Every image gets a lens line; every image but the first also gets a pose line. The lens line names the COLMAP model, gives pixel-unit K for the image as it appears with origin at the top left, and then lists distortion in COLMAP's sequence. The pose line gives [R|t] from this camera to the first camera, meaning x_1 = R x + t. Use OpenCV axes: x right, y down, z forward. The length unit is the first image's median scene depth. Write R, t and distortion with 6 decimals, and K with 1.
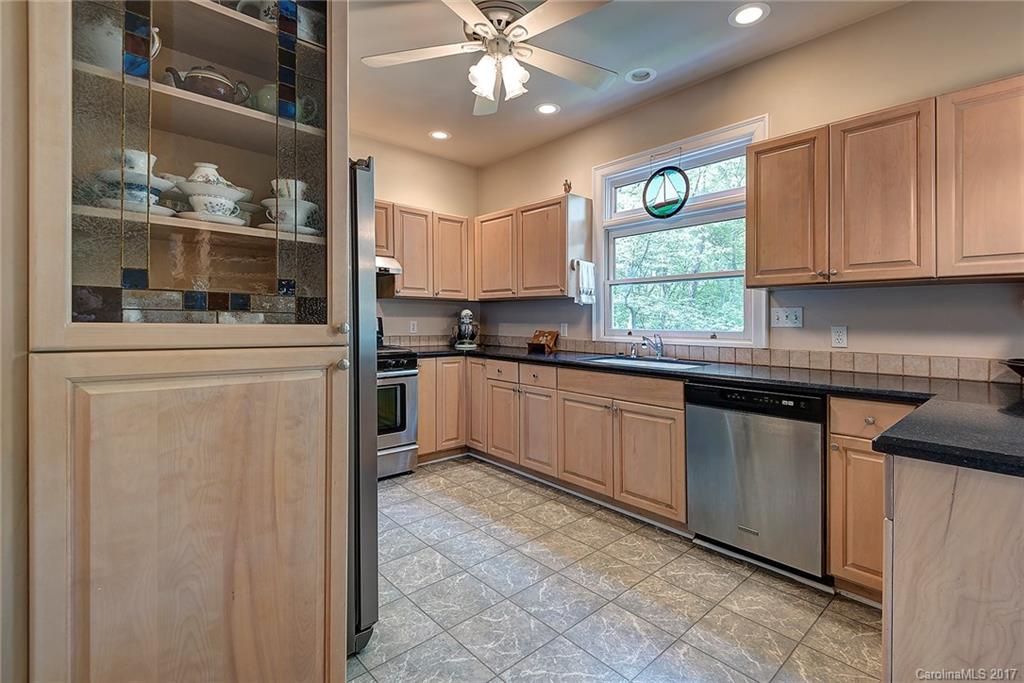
lens RADIAL K [[467.2, 0, 523.6], [0, 467.2, 321.0], [0, 0, 1]] dist [0.005218, -0.000649]
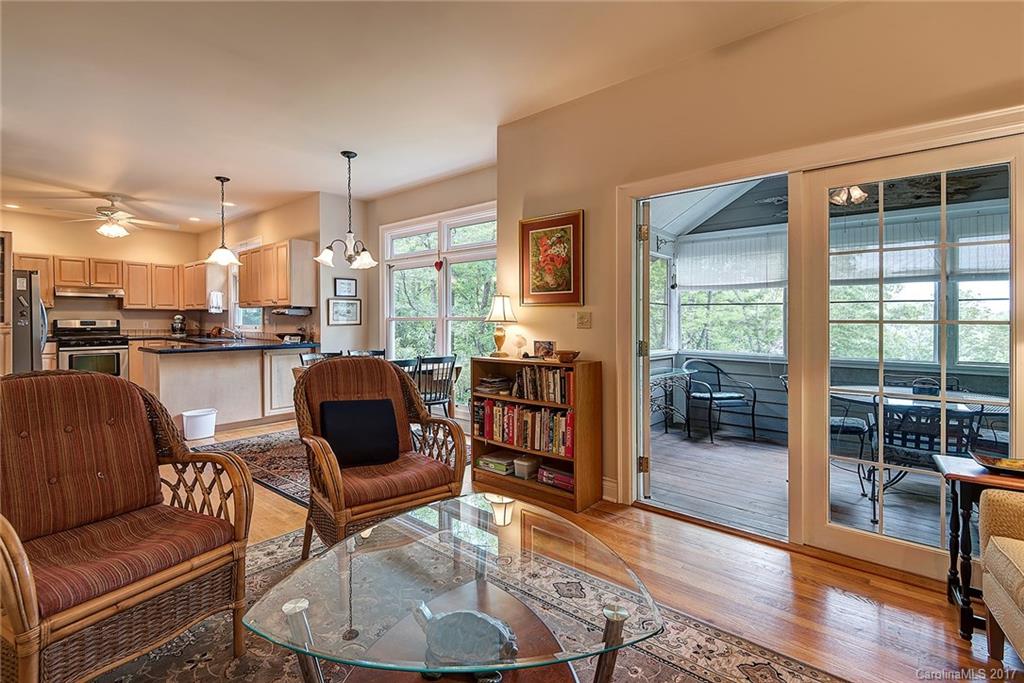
lens RADIAL K [[467.2, 0, 510.4], [0, 467.2, 326.5], [0, 0, 1]] dist [0.005218, -0.000649]
pose [[0.992086, -0.007089, 0.125357, 1.048474], [0.005503, 0.999900, 0.012995, 0.003467], [-0.125436, -0.012202, 0.992027, -1.091975]]
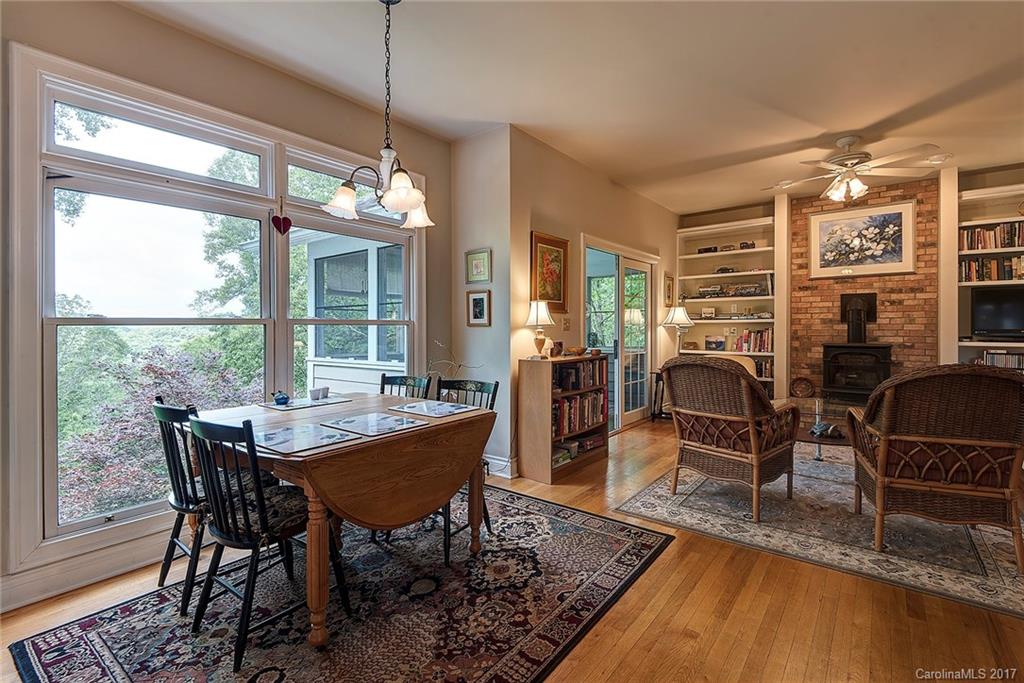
lens RADIAL K [[467.2, 0, 505.7], [0, 467.2, 336.7], [0, 0, 1]] dist [0.005218, -0.000649]
pose [[-0.158482, -0.016667, 0.987221, -2.149385], [-0.000157, 0.999858, 0.016855, 0.043771], [-0.987362, 0.002516, -0.158462, 3.252193]]
